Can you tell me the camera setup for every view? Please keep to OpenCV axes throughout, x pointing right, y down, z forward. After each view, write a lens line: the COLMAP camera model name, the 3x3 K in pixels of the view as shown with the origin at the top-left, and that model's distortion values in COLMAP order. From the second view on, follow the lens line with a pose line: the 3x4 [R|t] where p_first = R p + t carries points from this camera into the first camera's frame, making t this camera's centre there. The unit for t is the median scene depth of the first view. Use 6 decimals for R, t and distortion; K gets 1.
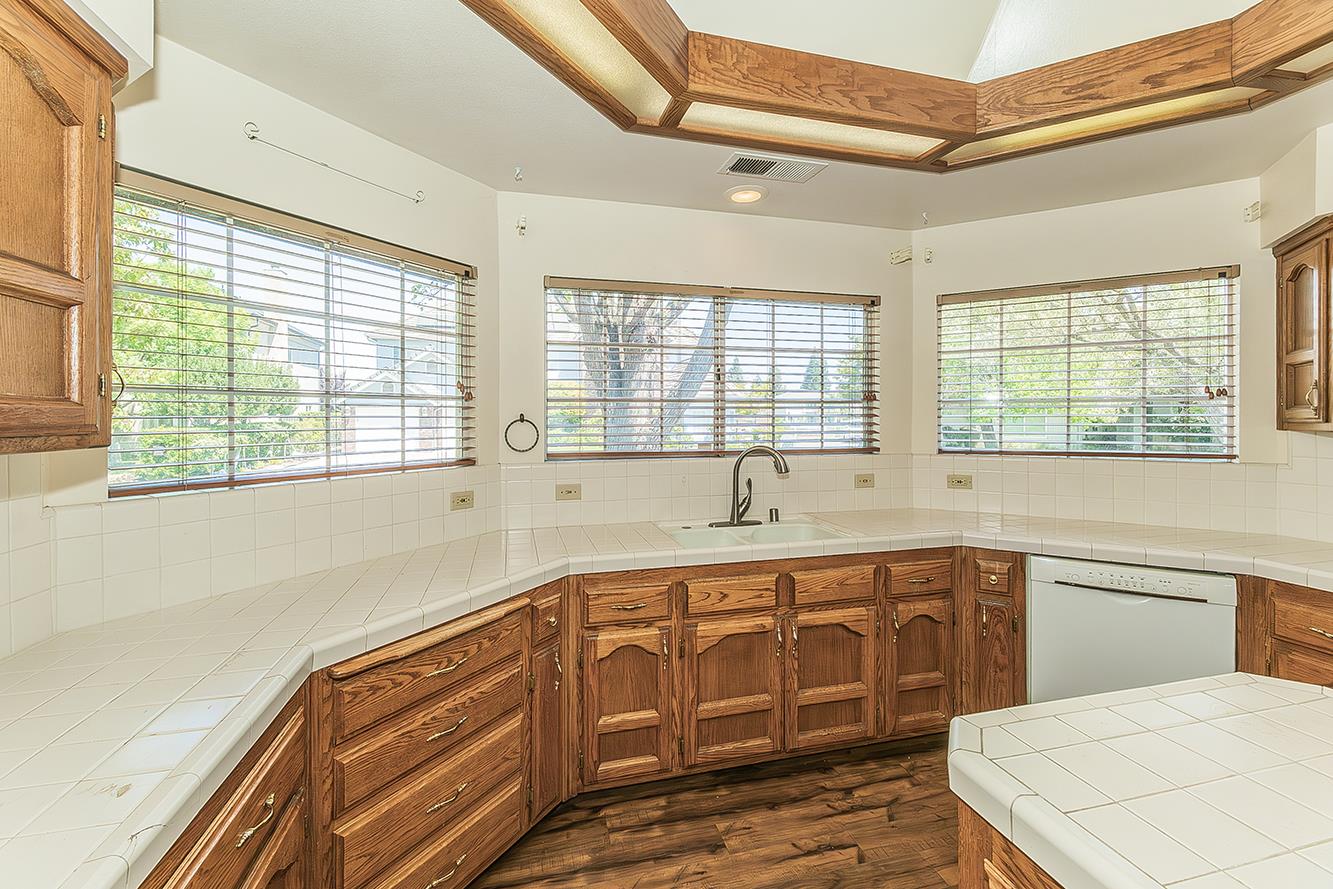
lens RADIAL K [[555.0, 0, 664.4], [0, 555.0, 422.4], [0, 0, 1]] dist [0.002078, 0.000073]
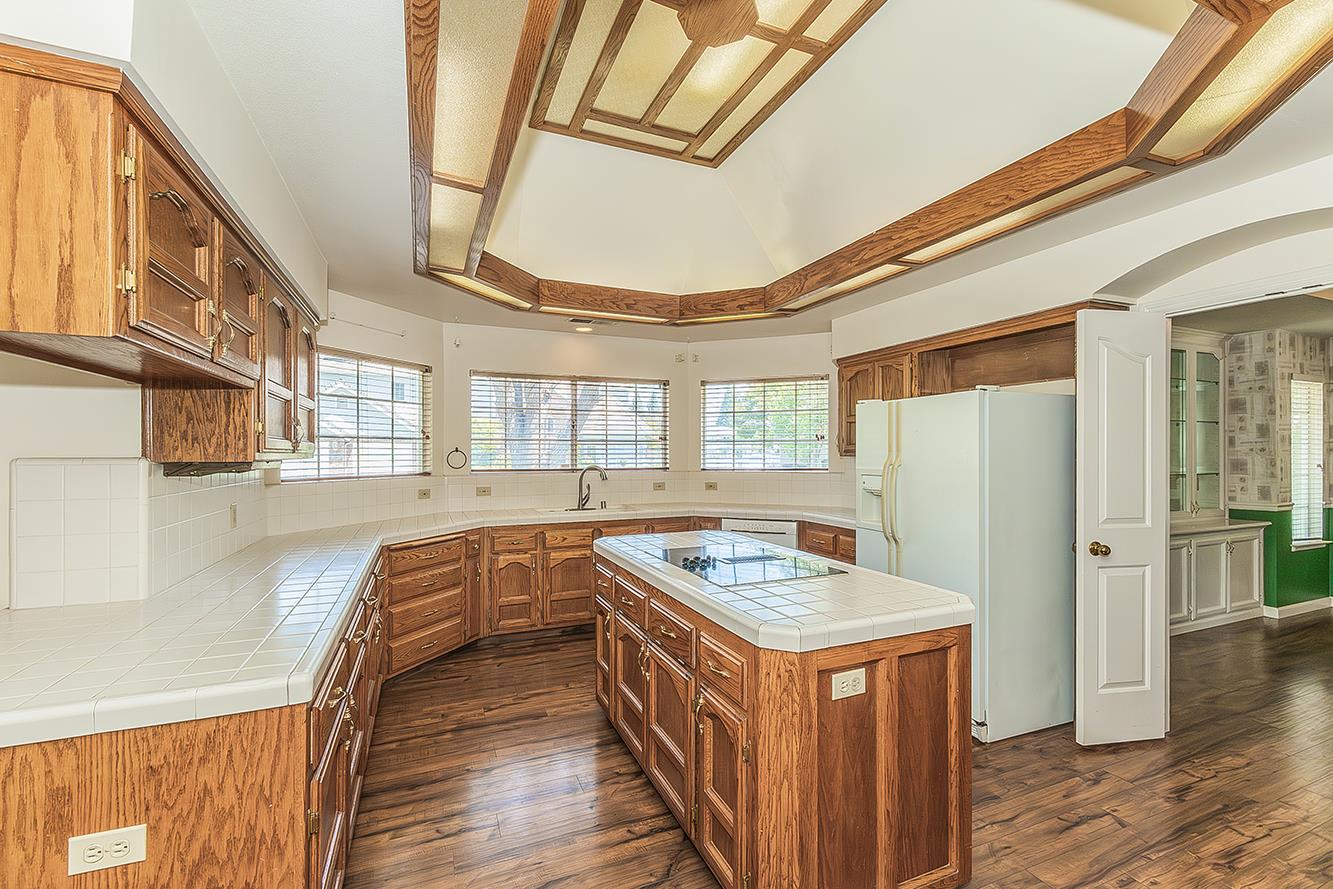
lens RADIAL K [[554.2, 0, 661.6], [0, 554.2, 452.5], [0, 0, 1]] dist [-0.001146, 0.000176]
pose [[0.989549, 0.000901, 0.144193, 0.163022], [0.000389, 0.999960, -0.008922, 0.020402], [-0.144195, 0.008885, 0.989509, -1.012272]]
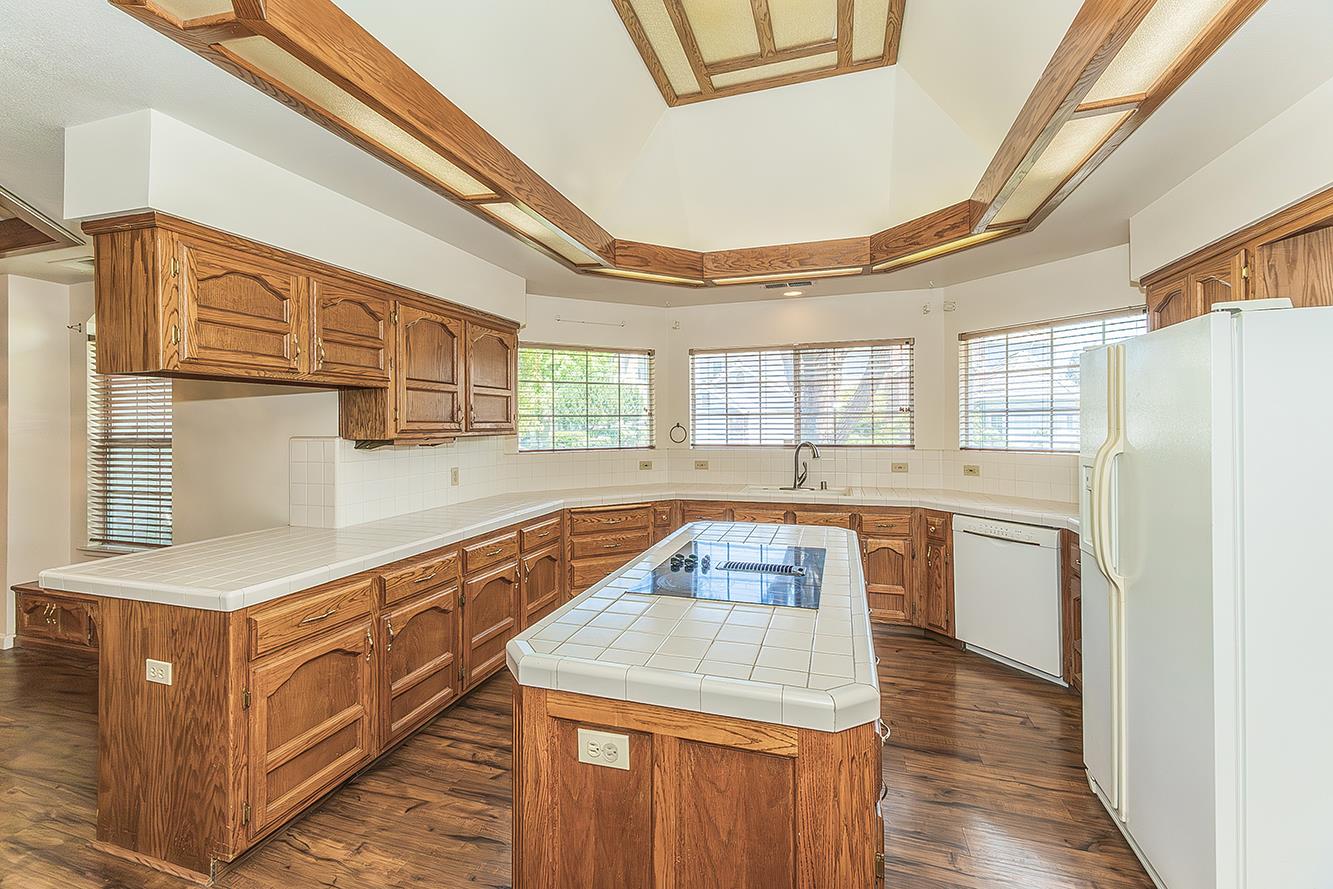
lens RADIAL K [[555.0, 0, 664.4], [0, 555.0, 422.4], [0, 0, 1]] dist [0.002078, 0.000073]
pose [[0.848883, -0.006747, -0.528538, 0.843206], [0.001413, 0.999944, -0.010494, 0.003092], [0.528579, 0.008162, 0.848845, -0.762039]]
